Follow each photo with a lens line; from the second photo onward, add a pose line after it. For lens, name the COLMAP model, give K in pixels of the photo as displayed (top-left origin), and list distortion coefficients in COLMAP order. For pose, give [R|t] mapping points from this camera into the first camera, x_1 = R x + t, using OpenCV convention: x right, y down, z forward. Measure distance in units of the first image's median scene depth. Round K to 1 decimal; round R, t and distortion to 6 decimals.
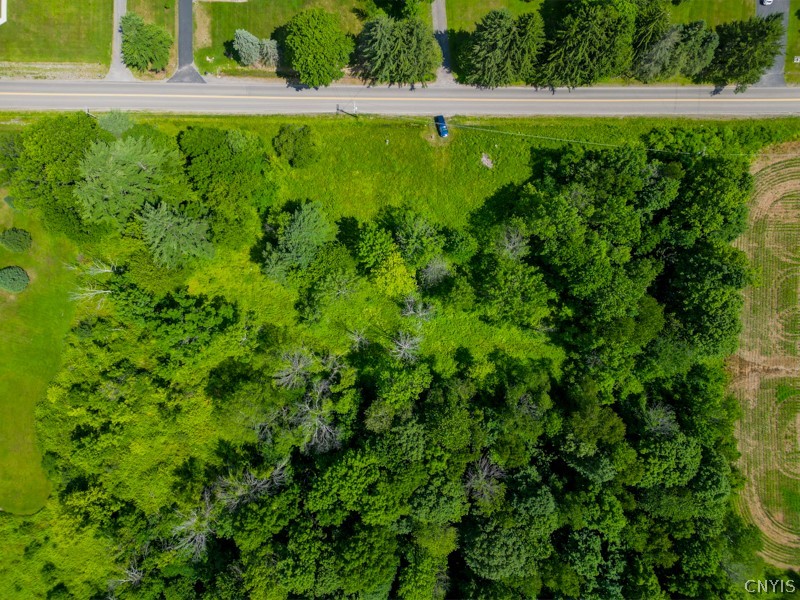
lens RADIAL K [[558.3, 0, 401.8], [0, 558.3, 299.1], [0, 0, 1]] dist [0.077095, -0.071335]
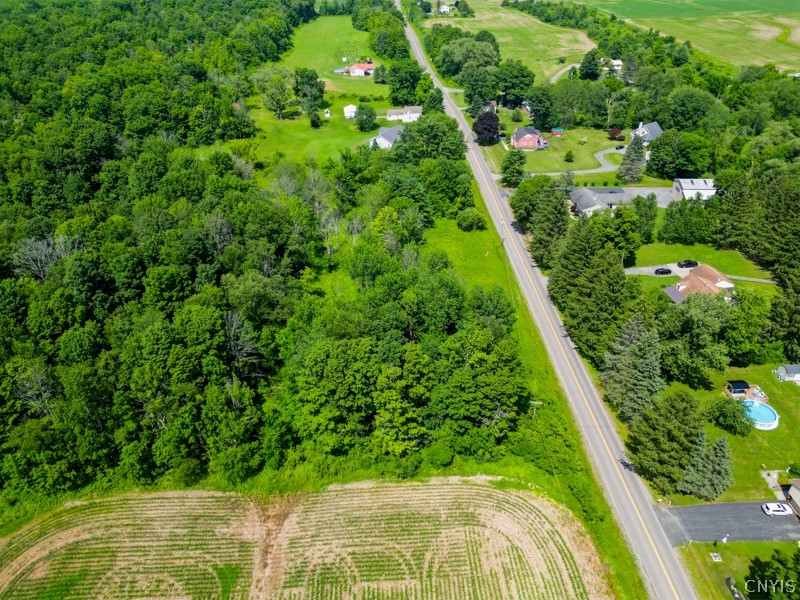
lens RADIAL K [[558.3, 0, 401.8], [0, 558.3, 299.1], [0, 0, 1]] dist [0.077095, -0.071335]
pose [[0.055716, 0.542832, -0.837991, 1.077942], [-0.998389, 0.021288, -0.052590, -0.009868], [-0.010709, 0.839572, 0.543143, 0.369770]]
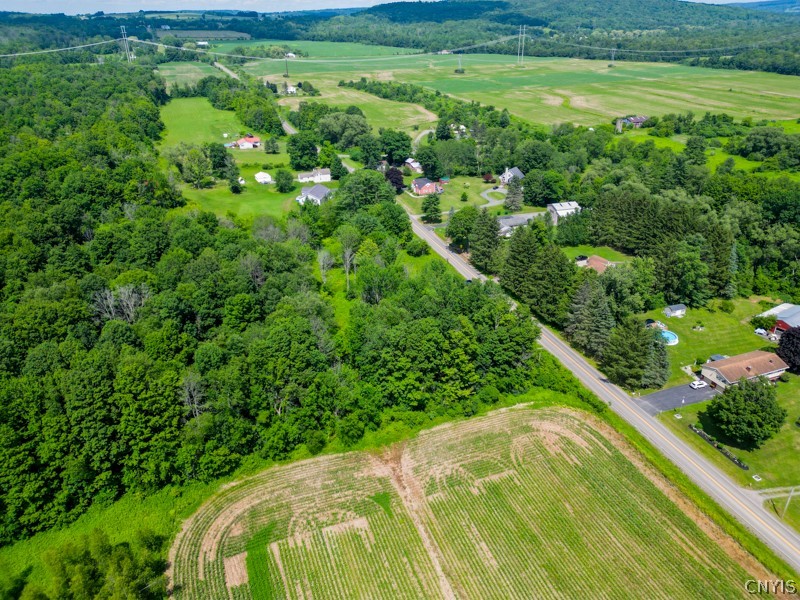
lens RADIAL K [[558.3, 0, 401.8], [0, 558.3, 299.1], [0, 0, 1]] dist [0.077095, -0.071335]
pose [[0.369508, 0.412117, -0.832840, 1.295441], [-0.929118, 0.150110, -0.337944, 0.389490], [-0.014255, 0.898680, 0.438373, 0.346154]]
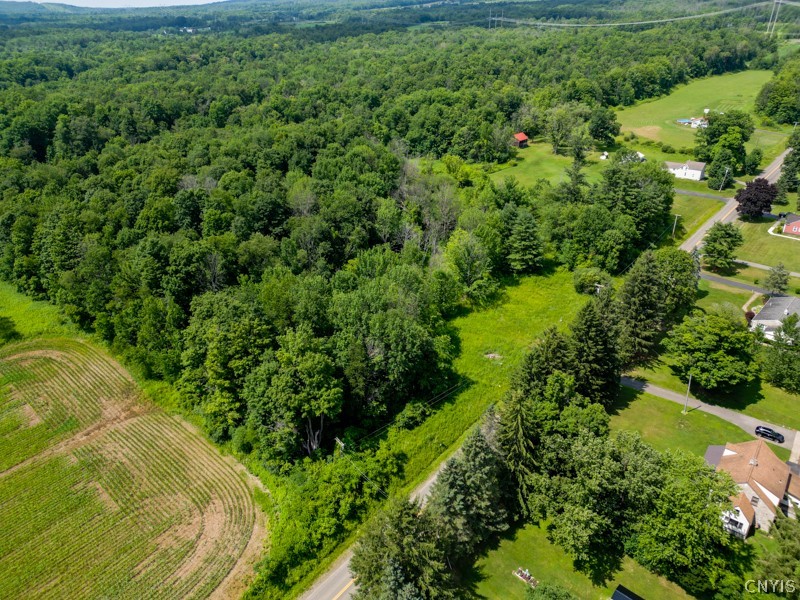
lens RADIAL K [[558.3, 0, 401.8], [0, 558.3, 299.1], [0, 0, 1]] dist [0.077095, -0.071335]
pose [[-0.670793, 0.354986, -0.651170, 0.834010], [-0.741593, -0.310711, 0.594557, -0.658894], [0.008733, 0.881728, 0.471678, 0.444012]]
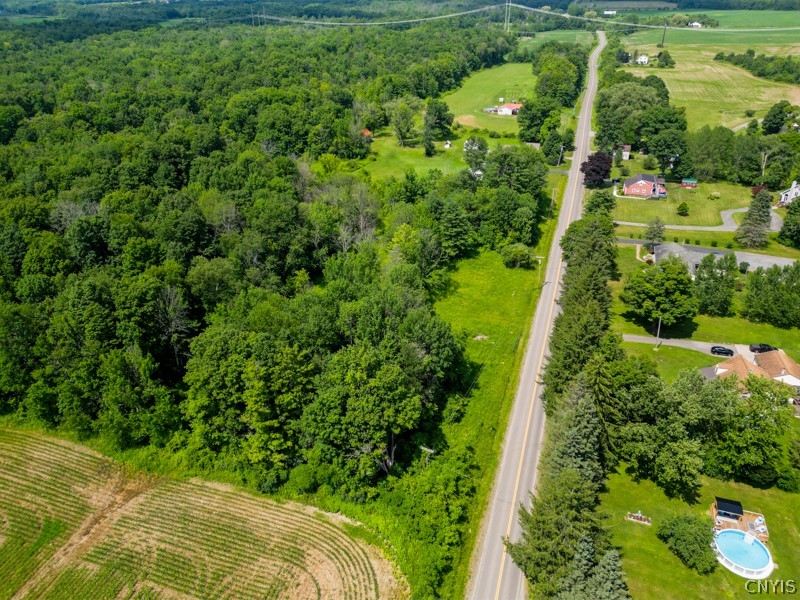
lens RADIAL K [[558.3, 0, 401.8], [0, 558.3, 299.1], [0, 0, 1]] dist [0.077095, -0.071335]
pose [[-0.318580, 0.447581, -0.835571, 0.989633], [-0.947867, -0.157316, 0.277127, -0.371642], [-0.007412, 0.880297, 0.474365, 0.447735]]
